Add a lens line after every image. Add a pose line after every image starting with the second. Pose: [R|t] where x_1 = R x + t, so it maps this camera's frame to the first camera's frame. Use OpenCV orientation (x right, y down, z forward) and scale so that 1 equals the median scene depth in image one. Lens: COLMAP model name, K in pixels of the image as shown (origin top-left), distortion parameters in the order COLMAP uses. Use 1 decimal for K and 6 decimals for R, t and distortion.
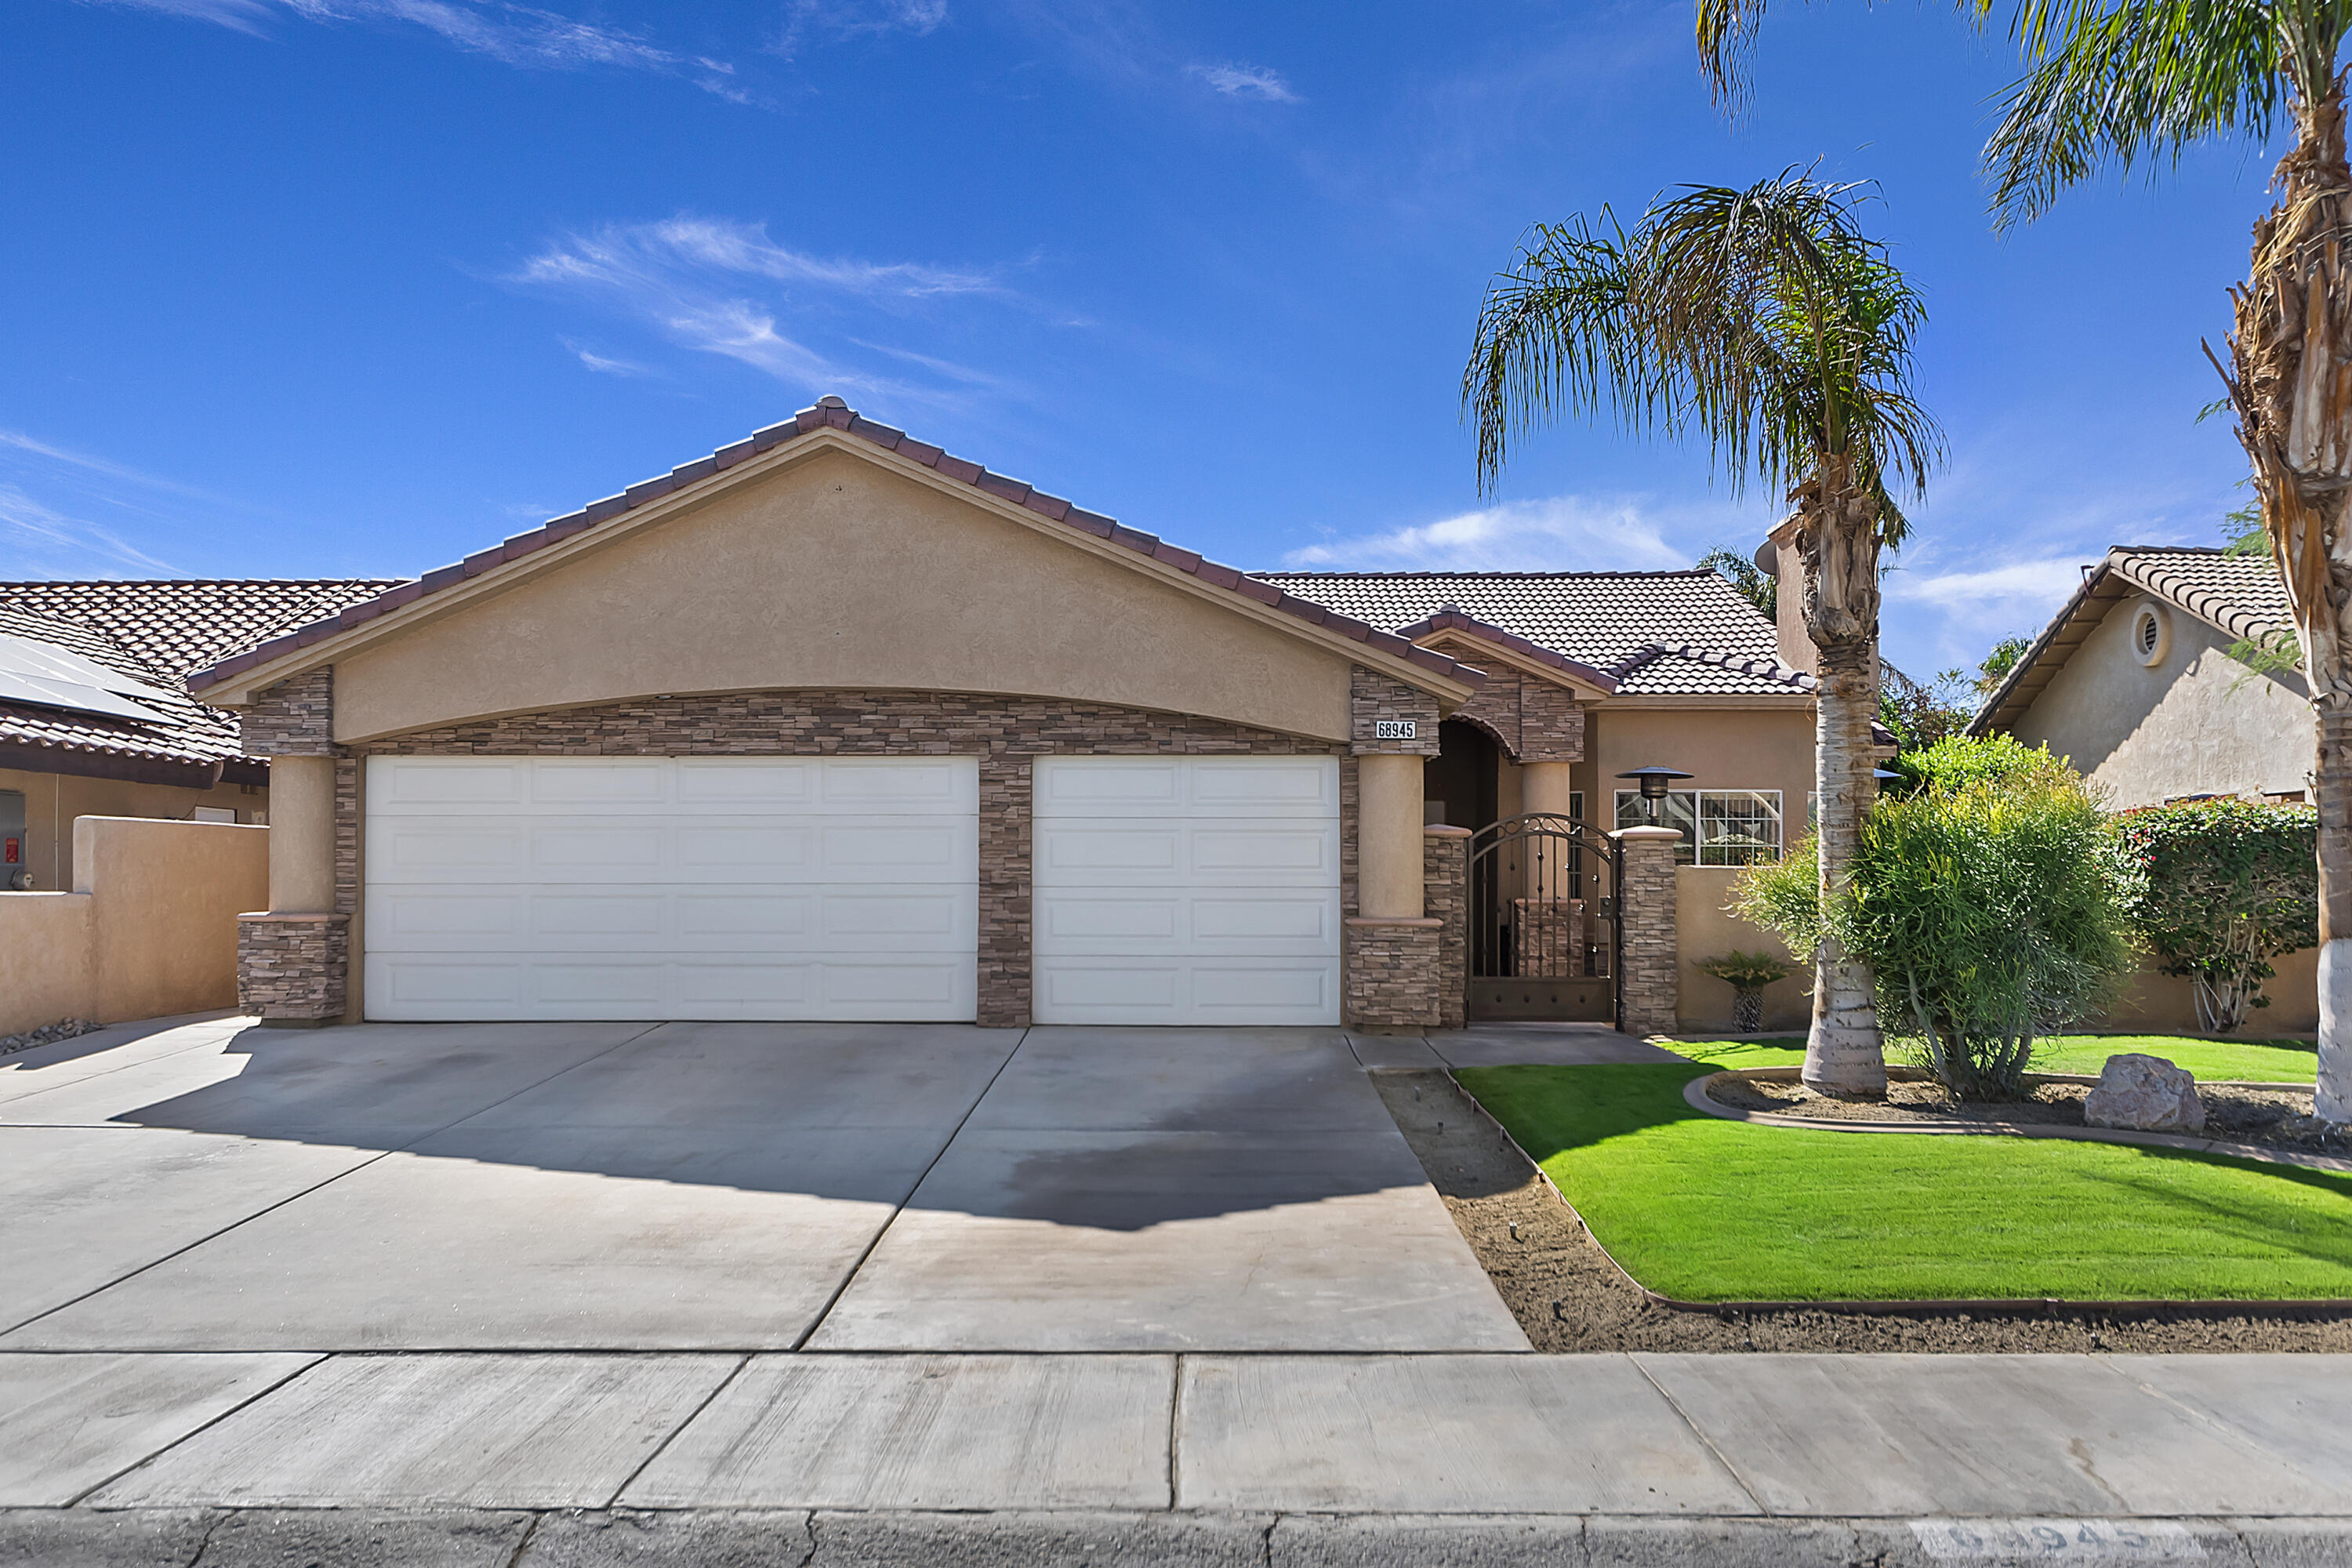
lens RADIAL K [[1907.5, 0, 1190.7], [0, 1907.5, 795.1], [0, 0, 1]] dist [-0.009203, -0.000749]
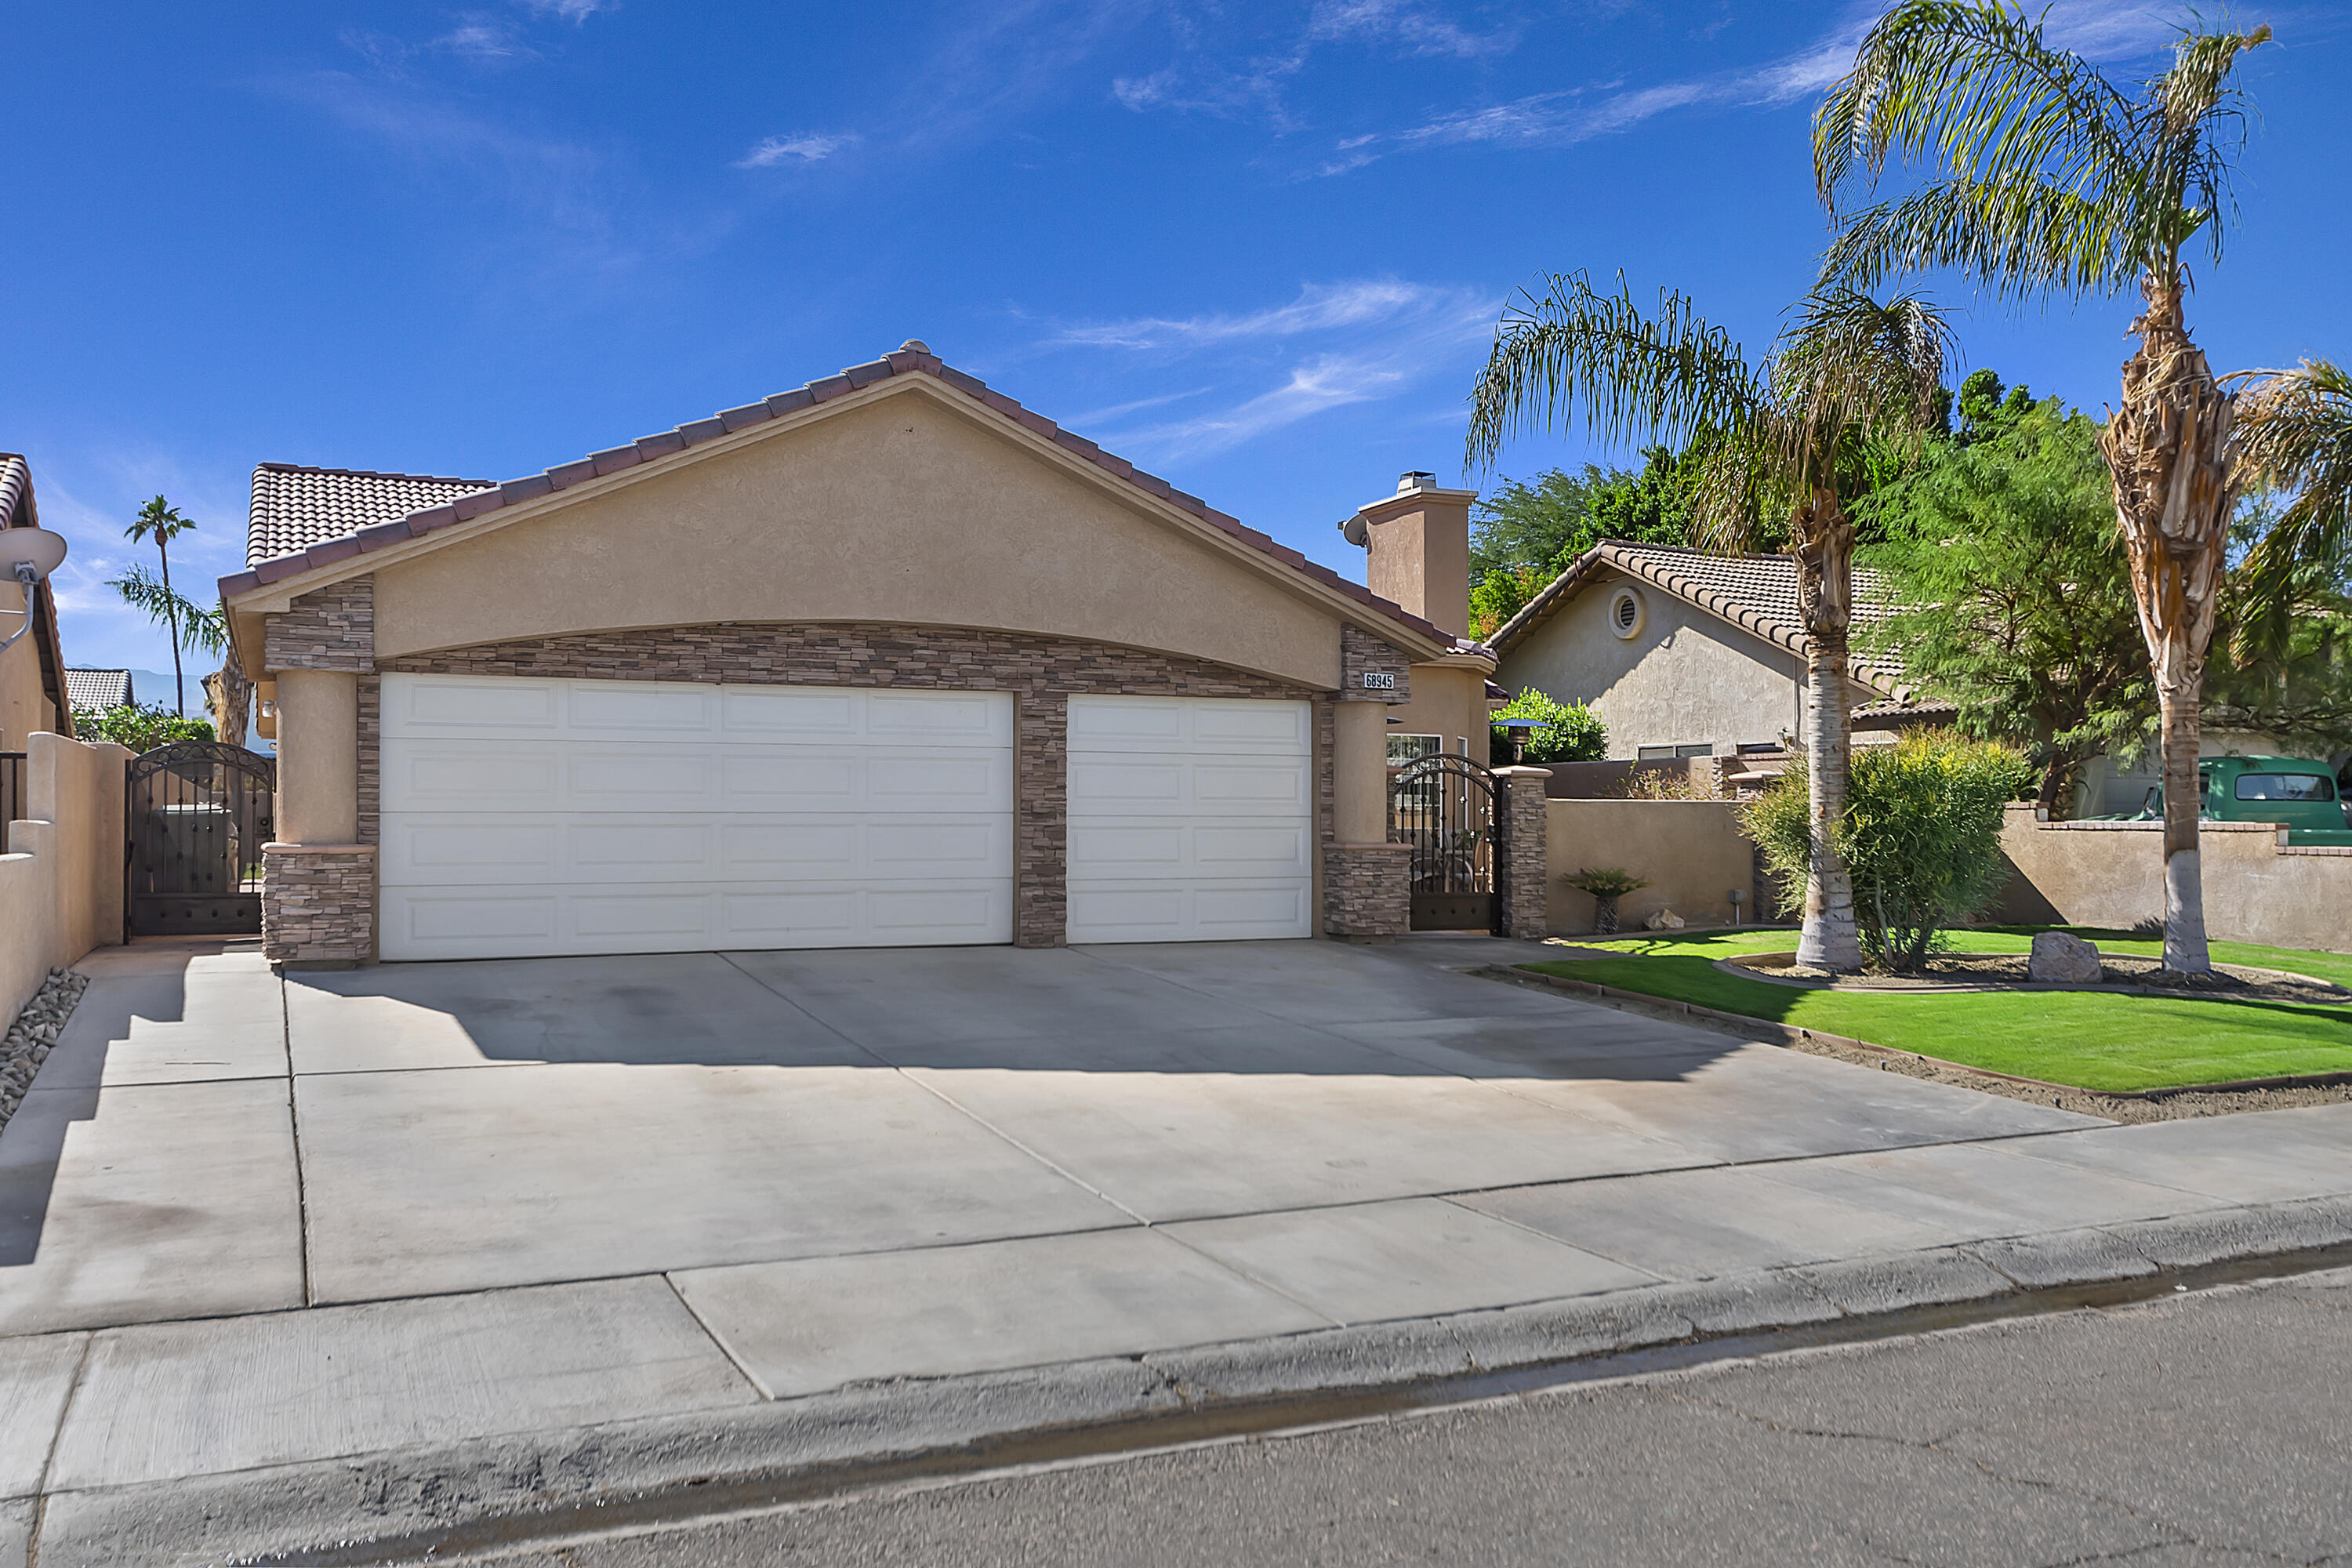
lens RADIAL K [[1946.0, 0, 1209.0], [0, 1946.0, 733.1], [0, 0, 1]] dist [-0.020301, 0.001367]
pose [[0.895556, 0.019664, 0.444514, -0.499550], [-0.021241, 0.999773, -0.001434, 0.001407], [-0.444441, -0.008158, 0.895771, -0.015483]]
